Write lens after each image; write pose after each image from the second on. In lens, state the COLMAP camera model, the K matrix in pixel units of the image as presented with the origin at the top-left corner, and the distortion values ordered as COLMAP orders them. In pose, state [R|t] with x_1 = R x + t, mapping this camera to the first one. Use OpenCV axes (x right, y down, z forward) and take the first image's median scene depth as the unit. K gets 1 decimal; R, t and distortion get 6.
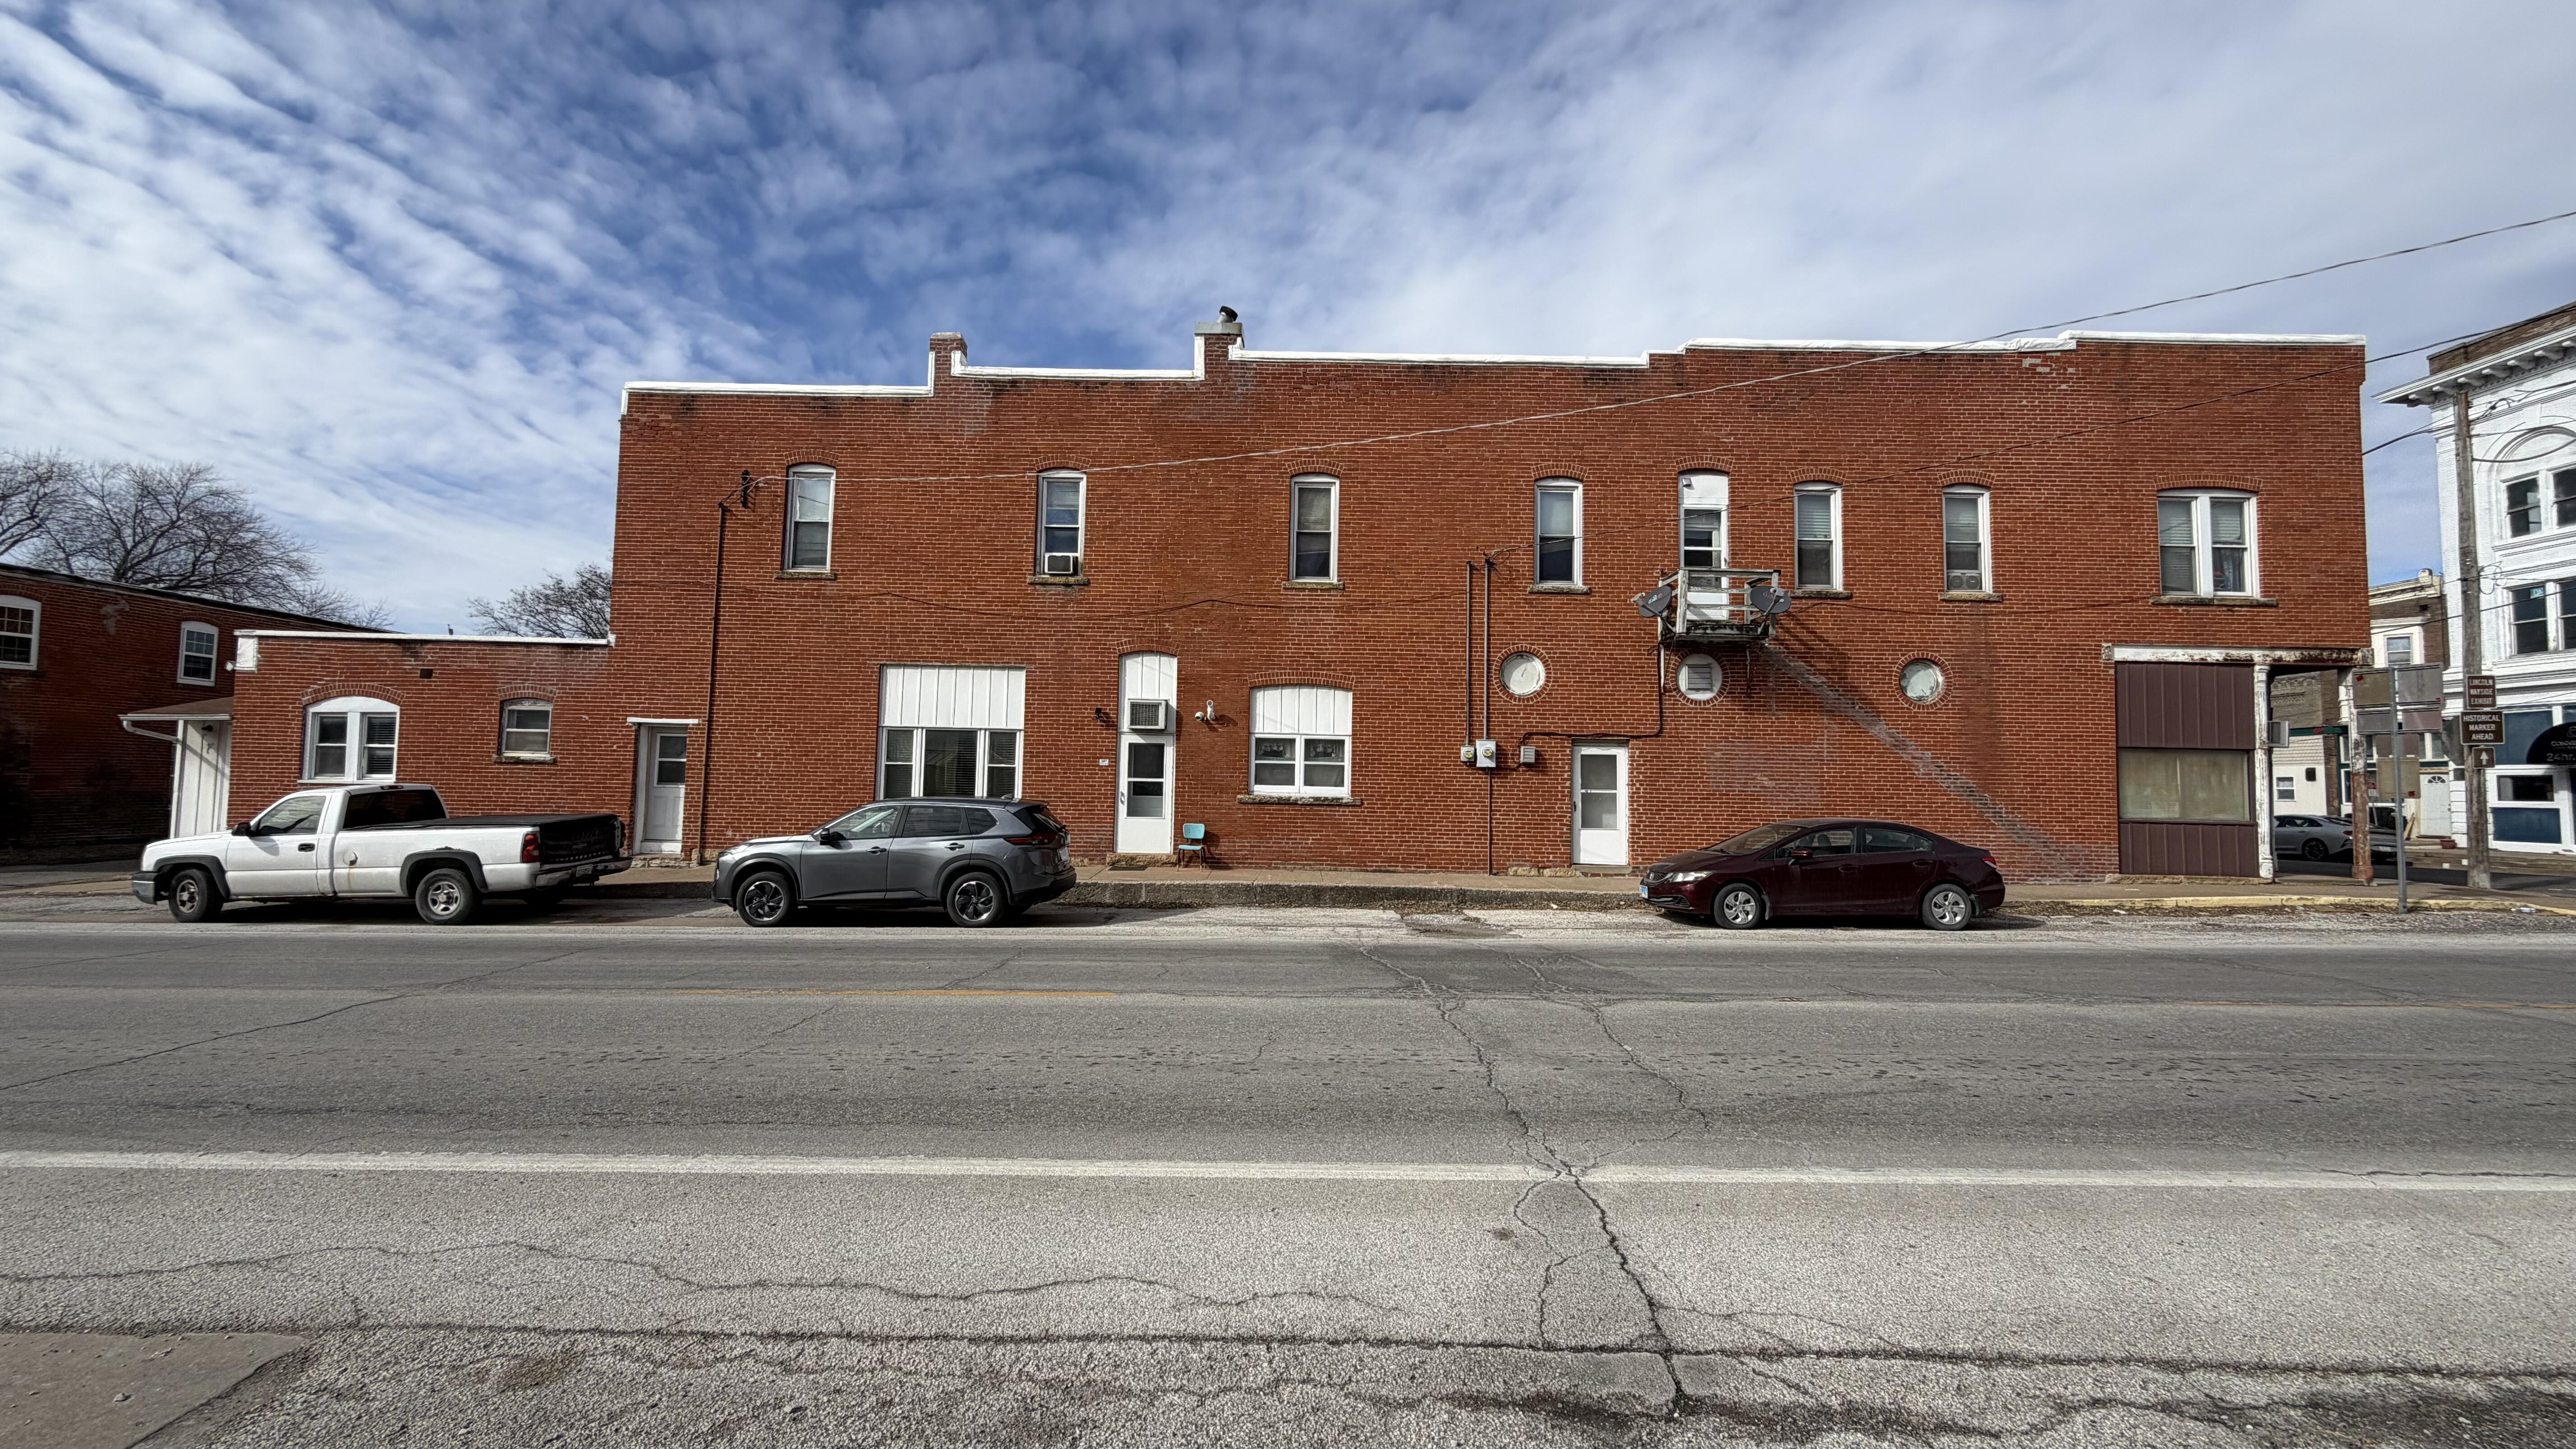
lens RADIAL K [[1011.6, 0, 1290.8], [0, 1011.6, 736.6], [0, 0, 1]] dist [-0.002089, -0.000073]
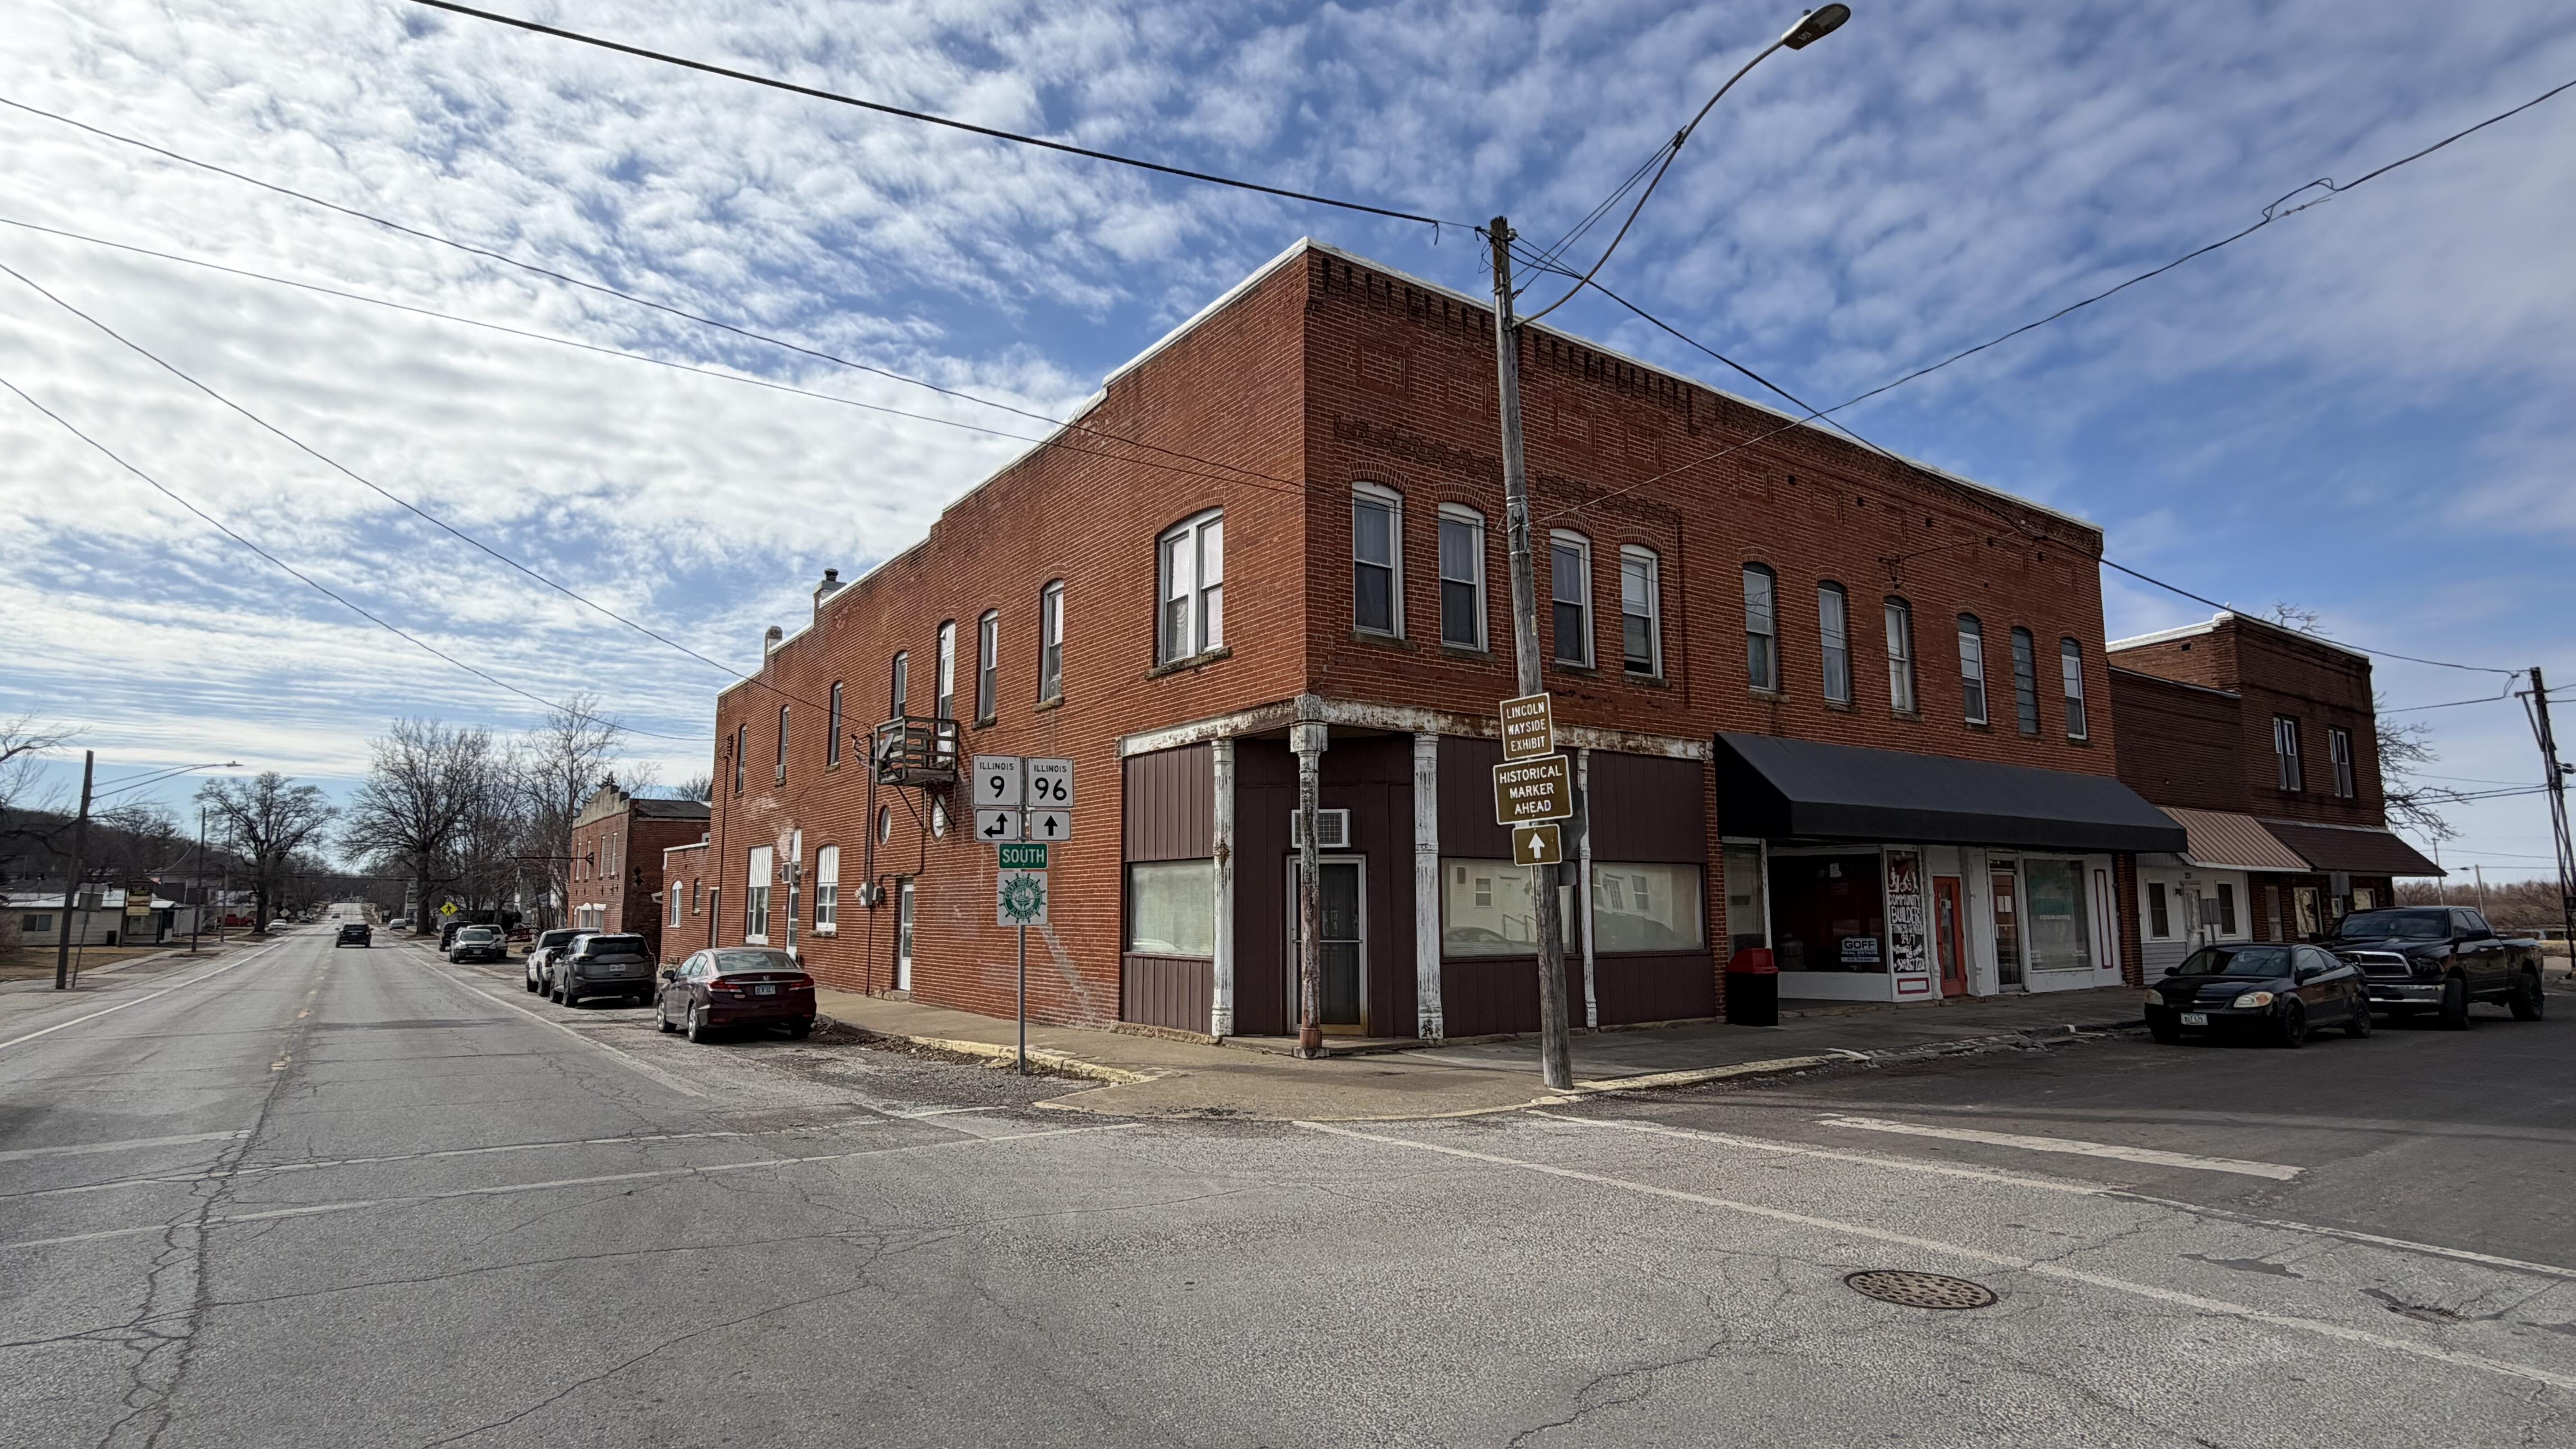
lens RADIAL K [[1307.2, 0, 1287.7], [0, 1307.2, 724.1], [0, 0, 1]] dist [0.000093, 0.000001]
pose [[0.567243, -0.127440, -0.813630, 1.751175], [0.060761, 0.991738, -0.112977, 0.026988], [0.821306, 0.014648, 0.570300, 0.502863]]
